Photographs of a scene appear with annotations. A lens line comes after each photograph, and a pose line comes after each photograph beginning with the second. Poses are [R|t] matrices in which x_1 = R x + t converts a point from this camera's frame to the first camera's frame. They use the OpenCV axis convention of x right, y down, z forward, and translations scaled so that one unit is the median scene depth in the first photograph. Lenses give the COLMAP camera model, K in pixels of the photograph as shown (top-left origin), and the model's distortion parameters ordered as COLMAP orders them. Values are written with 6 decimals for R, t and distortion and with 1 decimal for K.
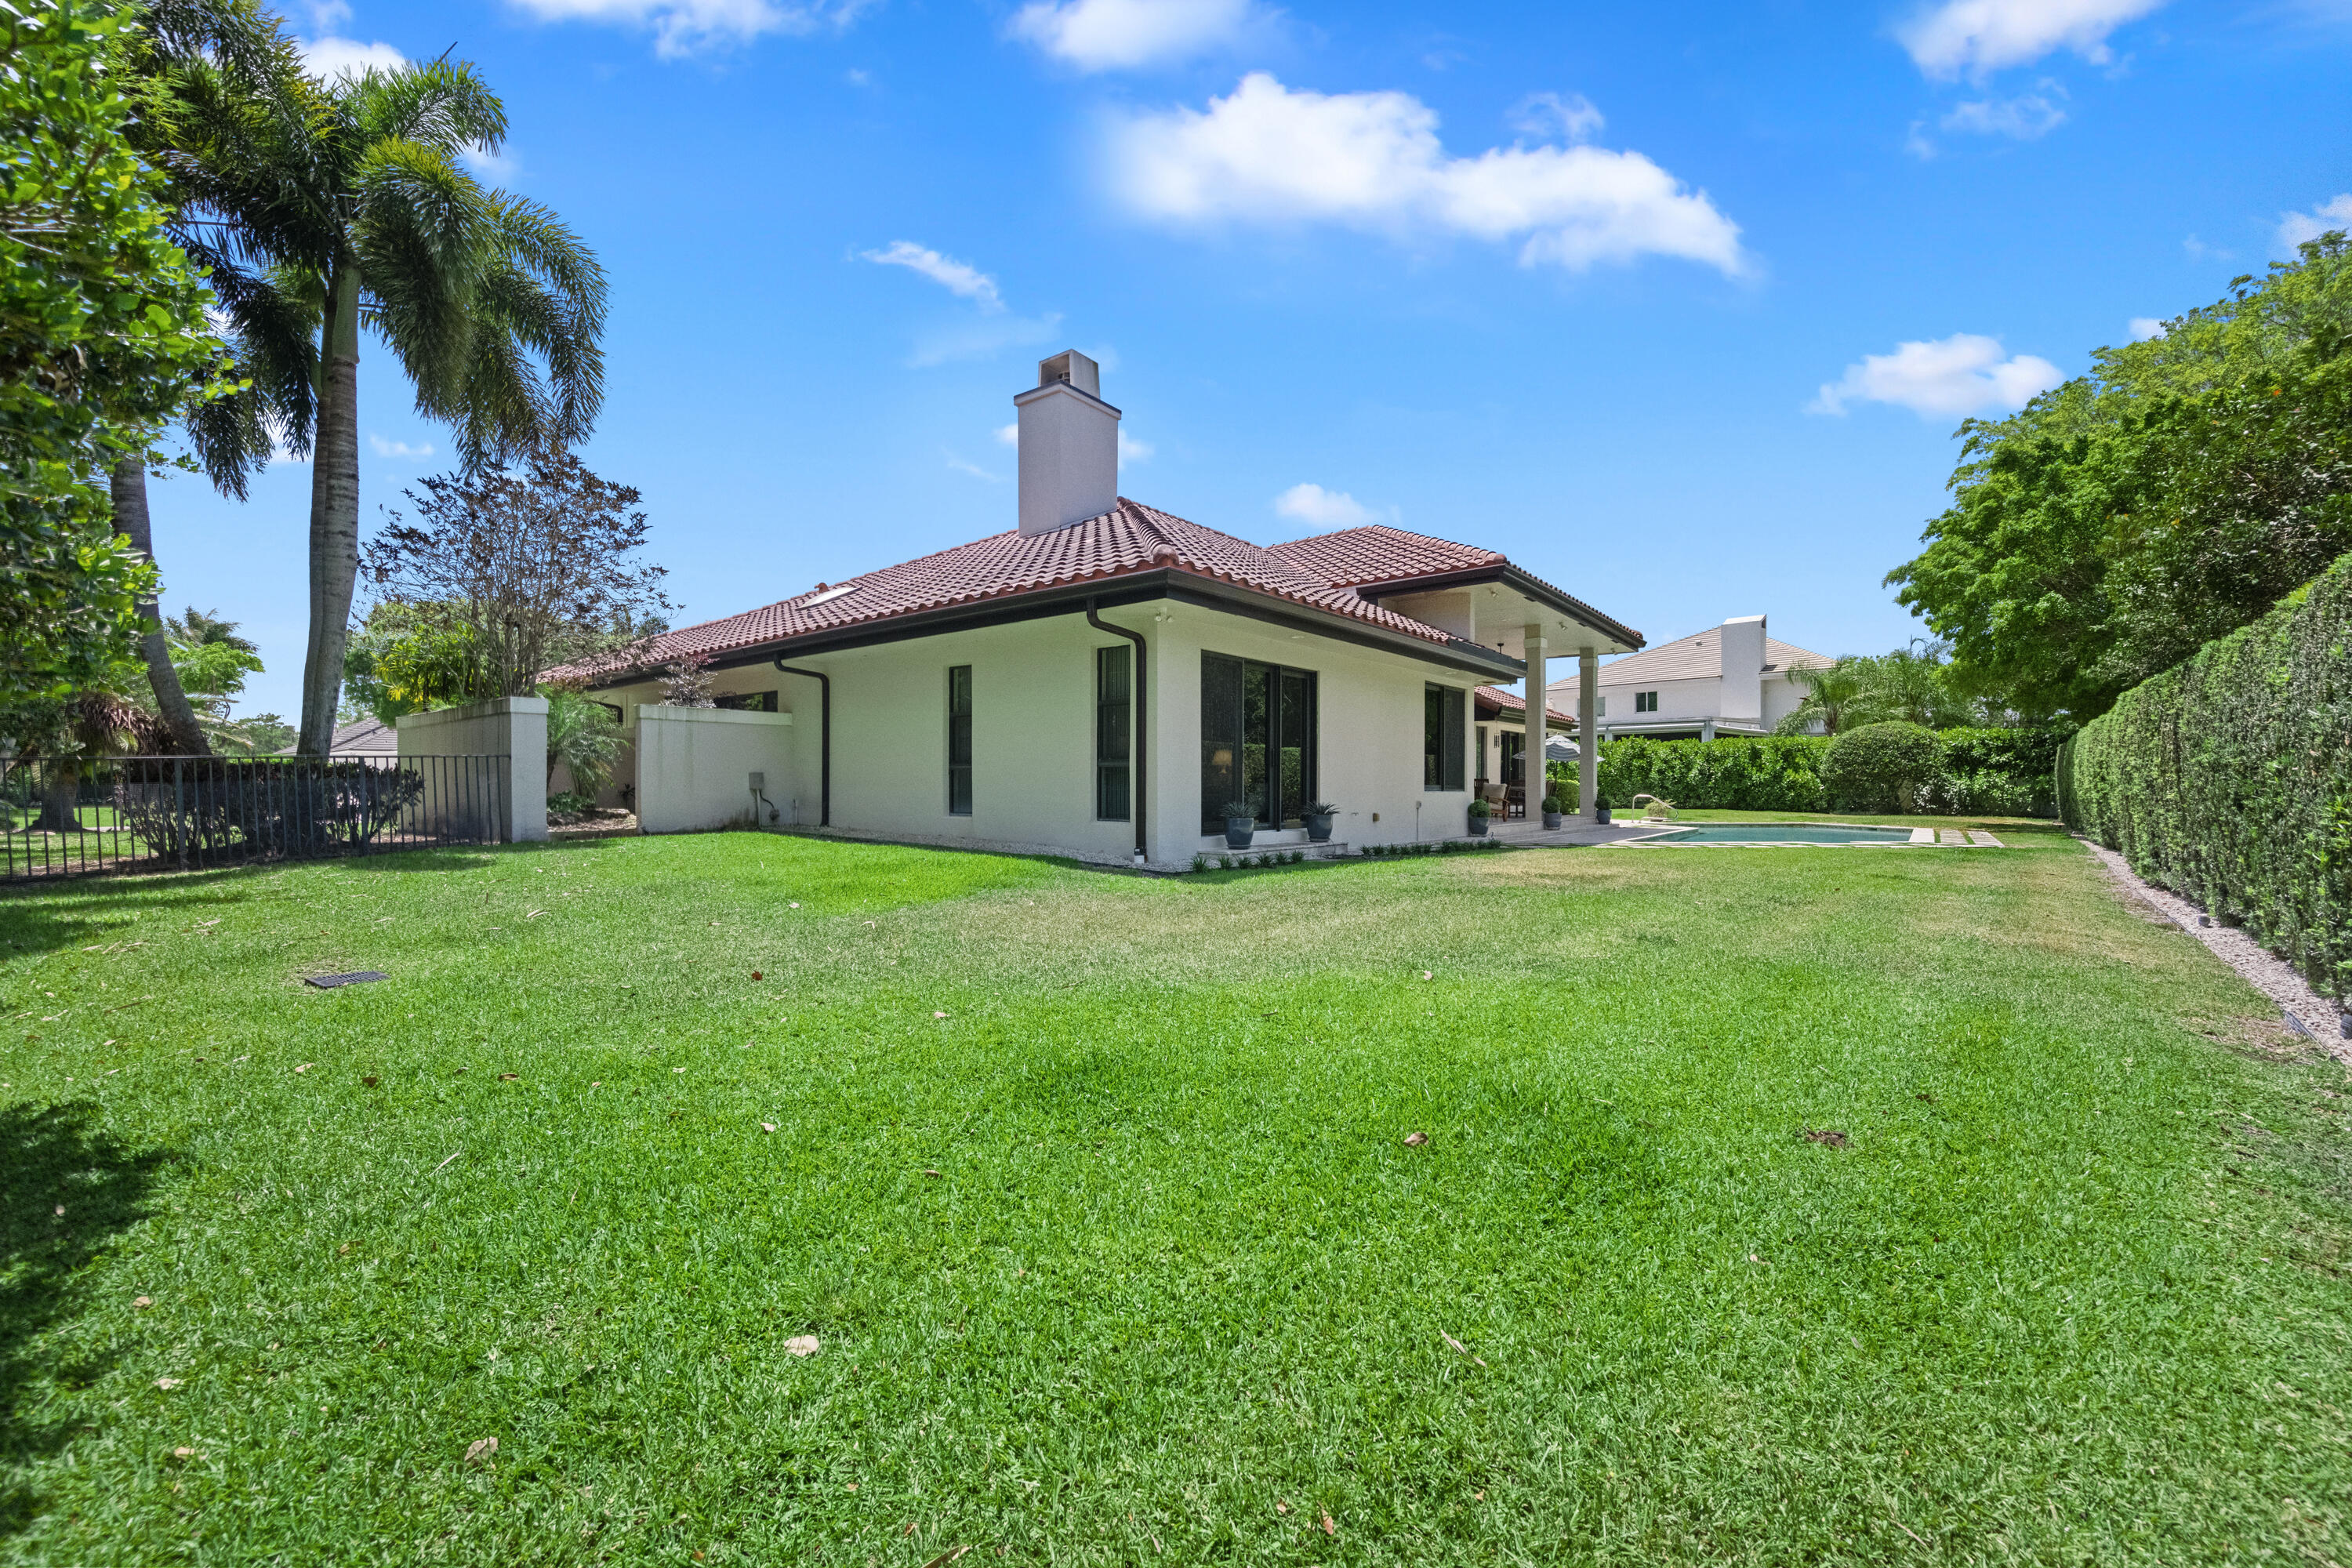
lens RADIAL K [[925.7, 0, 1176.0], [0, 925.7, 784.0], [0, 0, 1]] dist [0.000291, 0.000067]
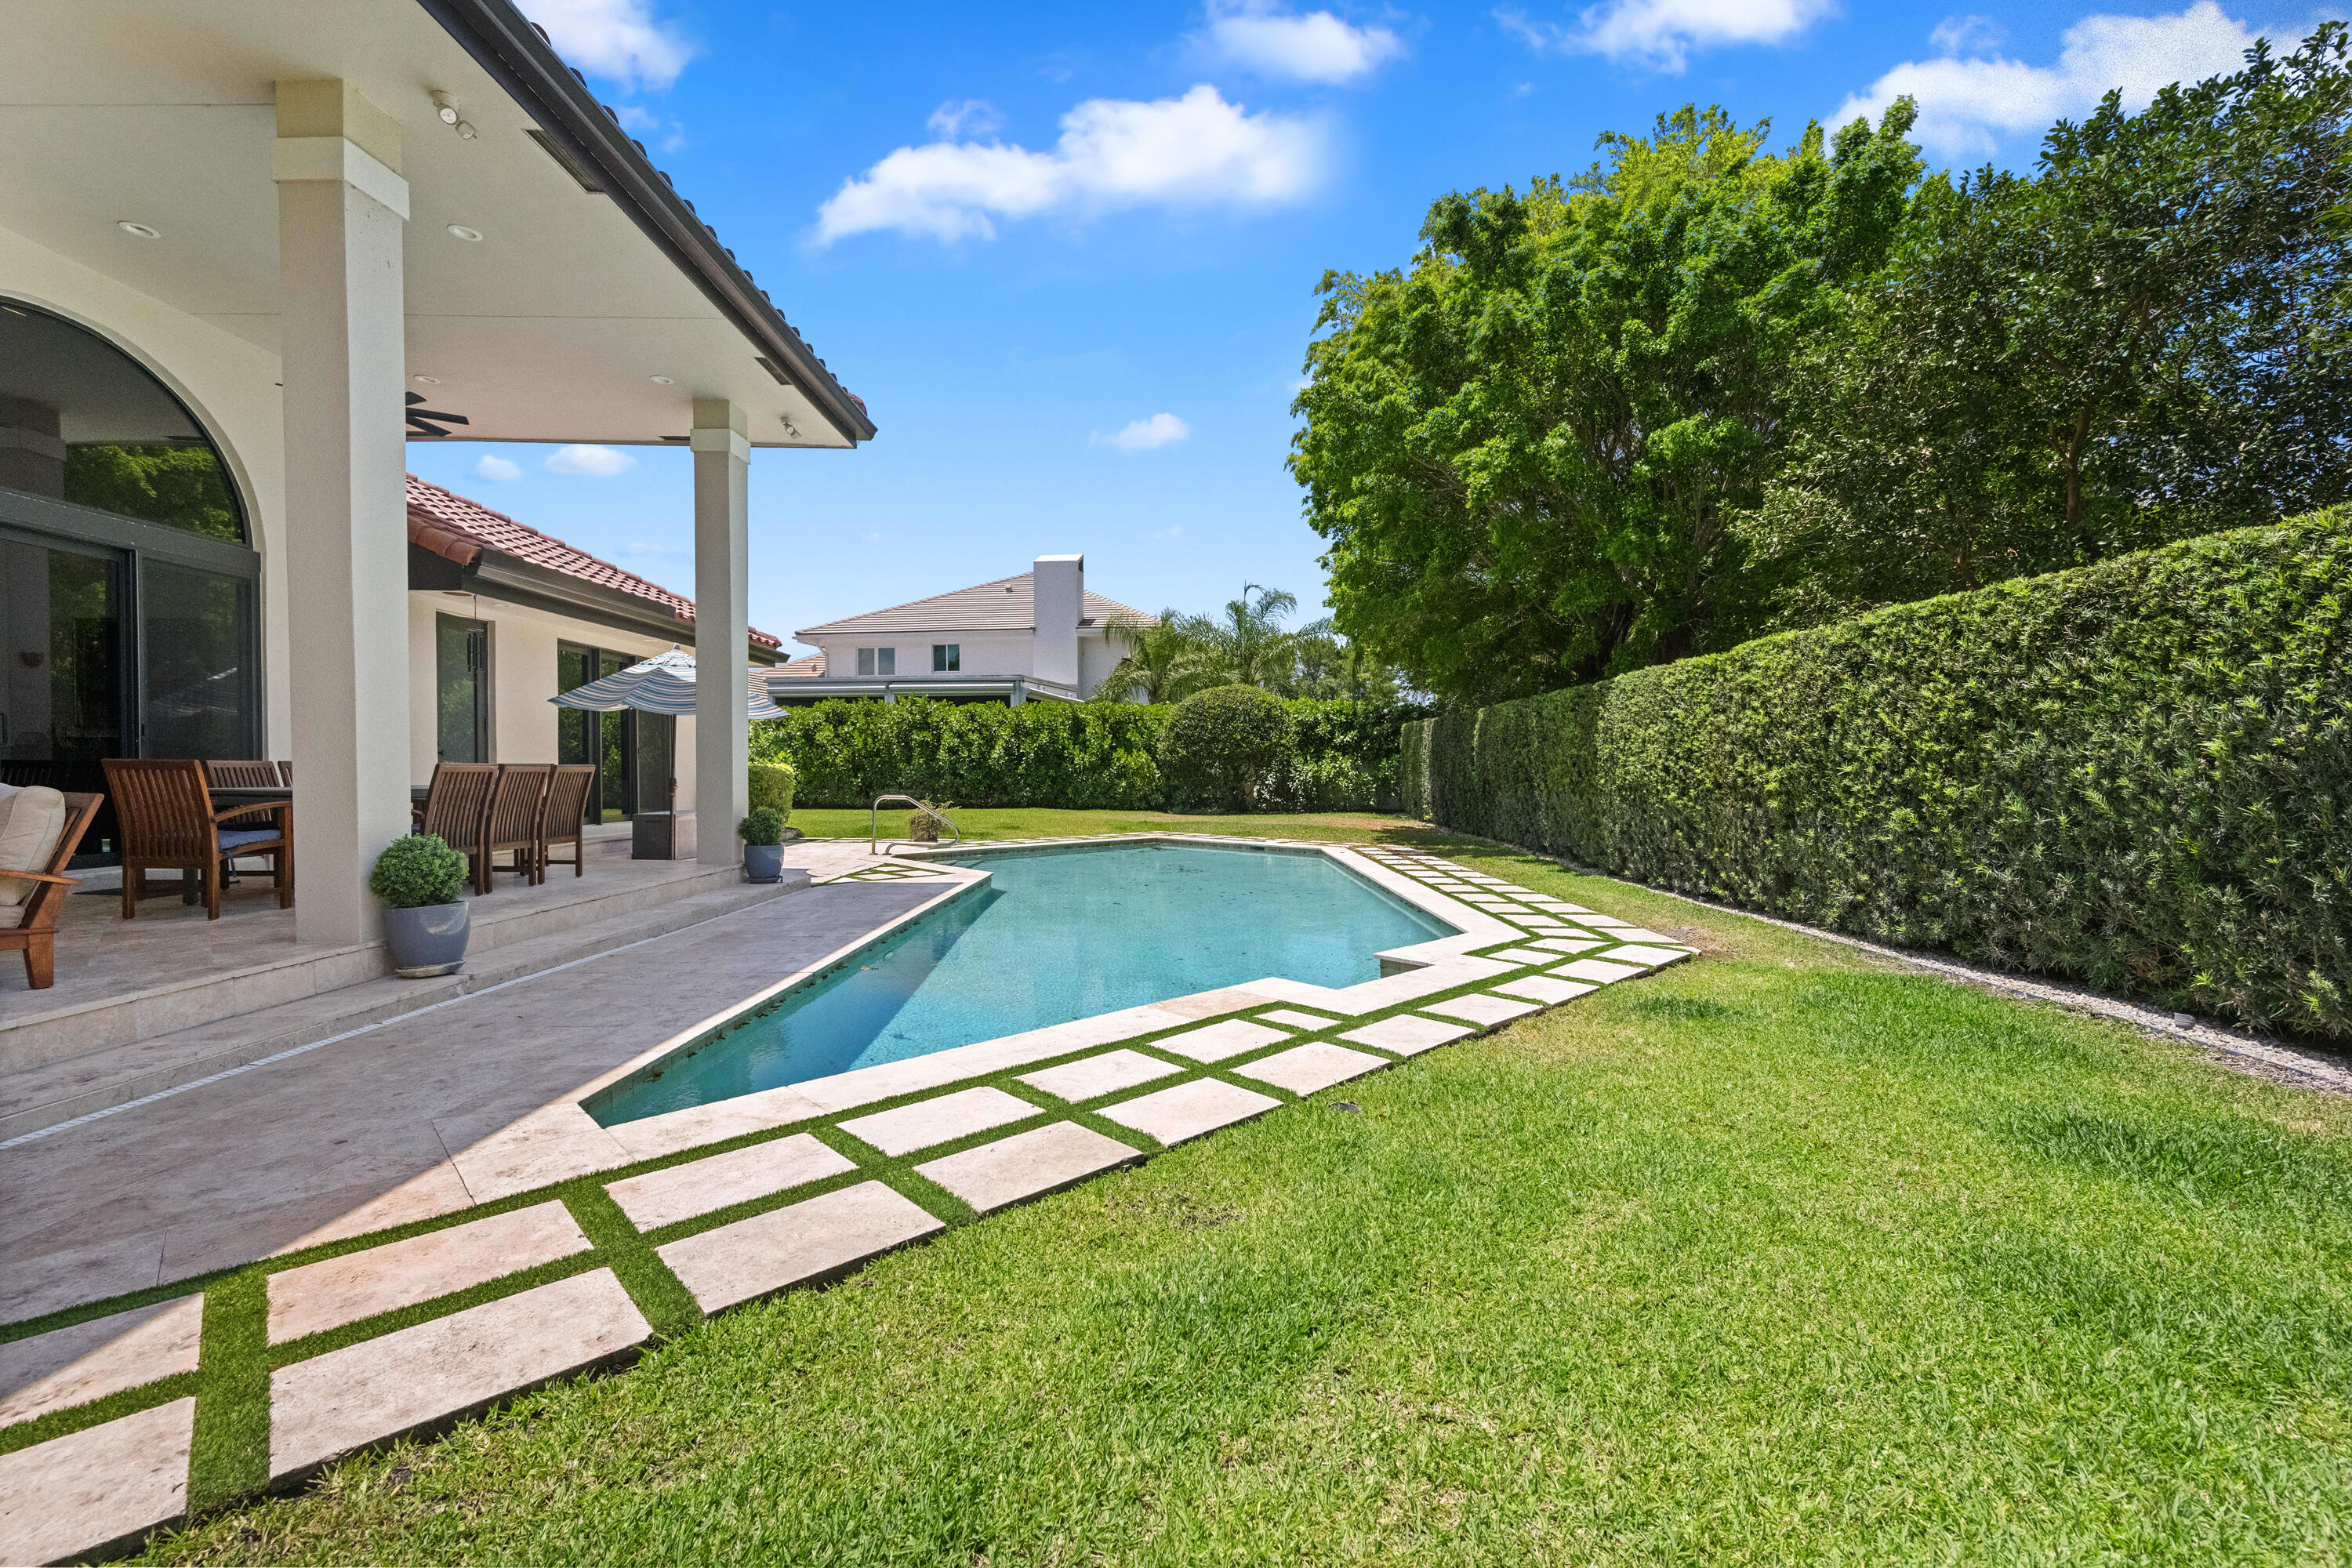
lens RADIAL K [[965.7, 0, 1176.0], [0, 965.7, 784.0], [0, 0, 1]] dist [0.000728, 0.000038]
pose [[0.778301, -0.009542, 0.627819, 0.250013], [-0.002521, 0.999829, 0.018322, -0.002959], [-0.627886, -0.015843, 0.778144, 0.426087]]
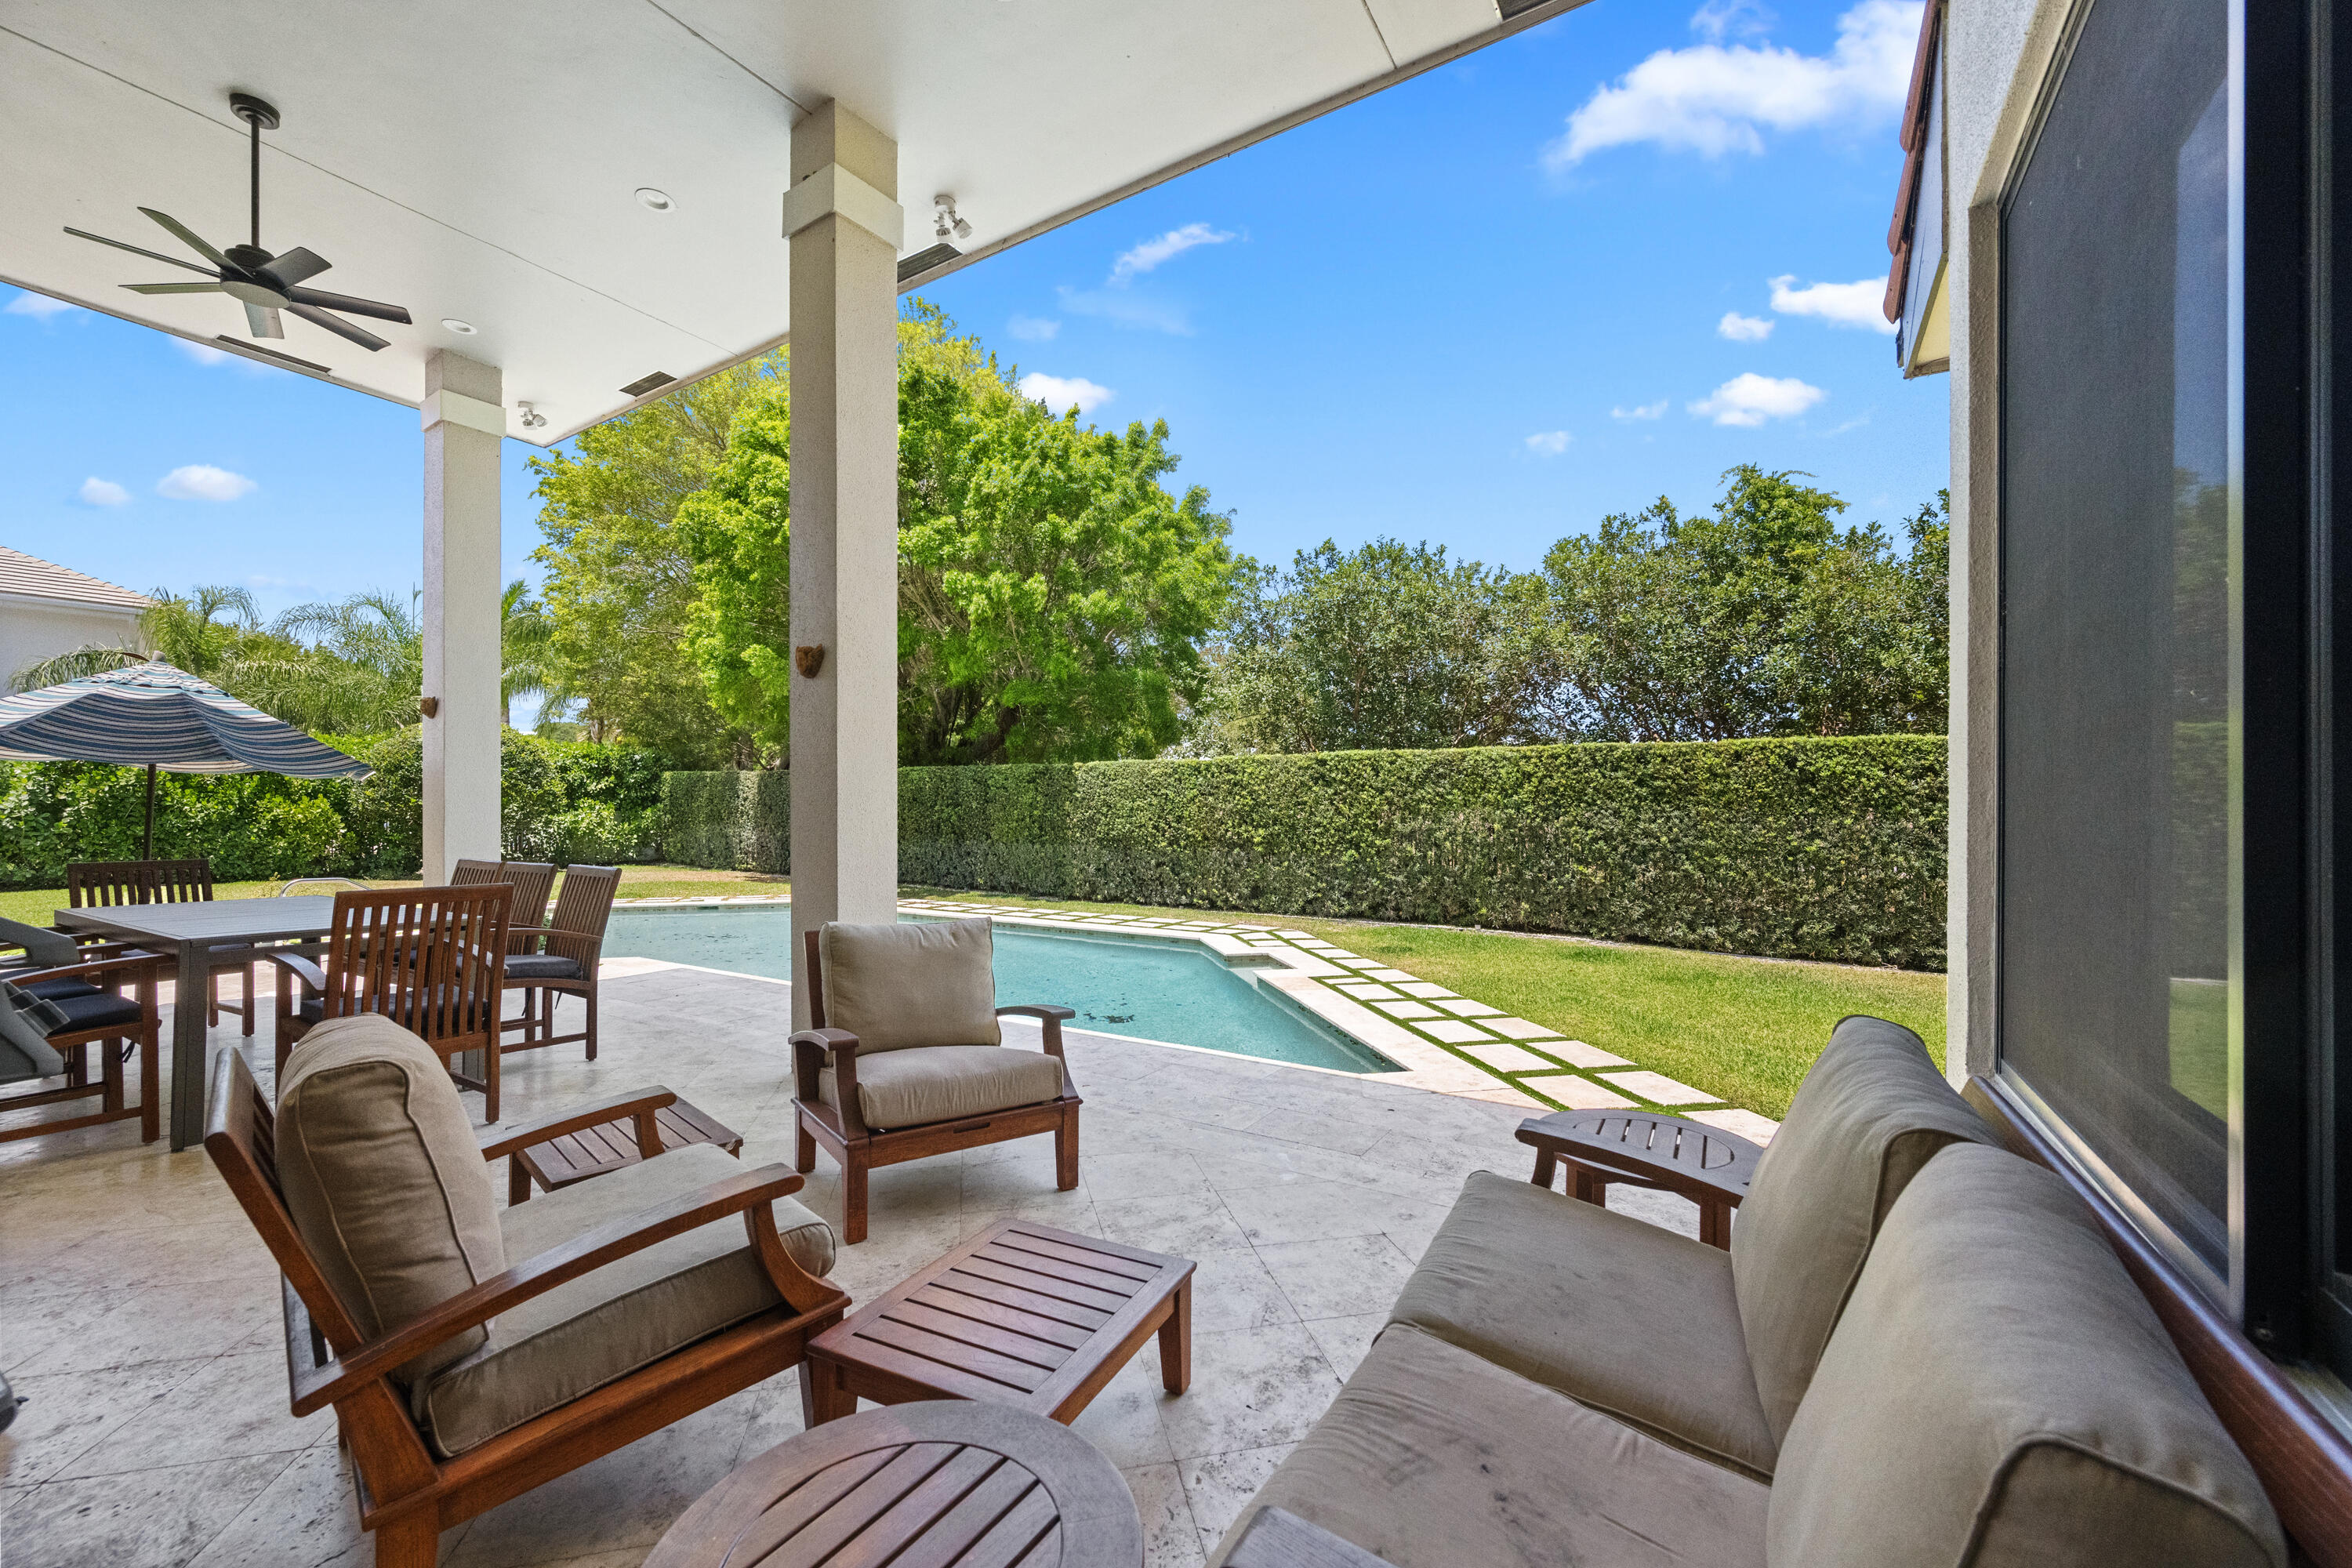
lens RADIAL K [[940.7, 0, 1176.7], [0, 940.7, 819.3], [0, 0, 1]] dist [0.000332, 0.000000]
pose [[-0.119810, -0.015045, 0.992683, 0.104016], [-0.004625, 0.999883, 0.014596, -0.013107], [-0.992786, -0.002842, -0.119865, 0.602367]]
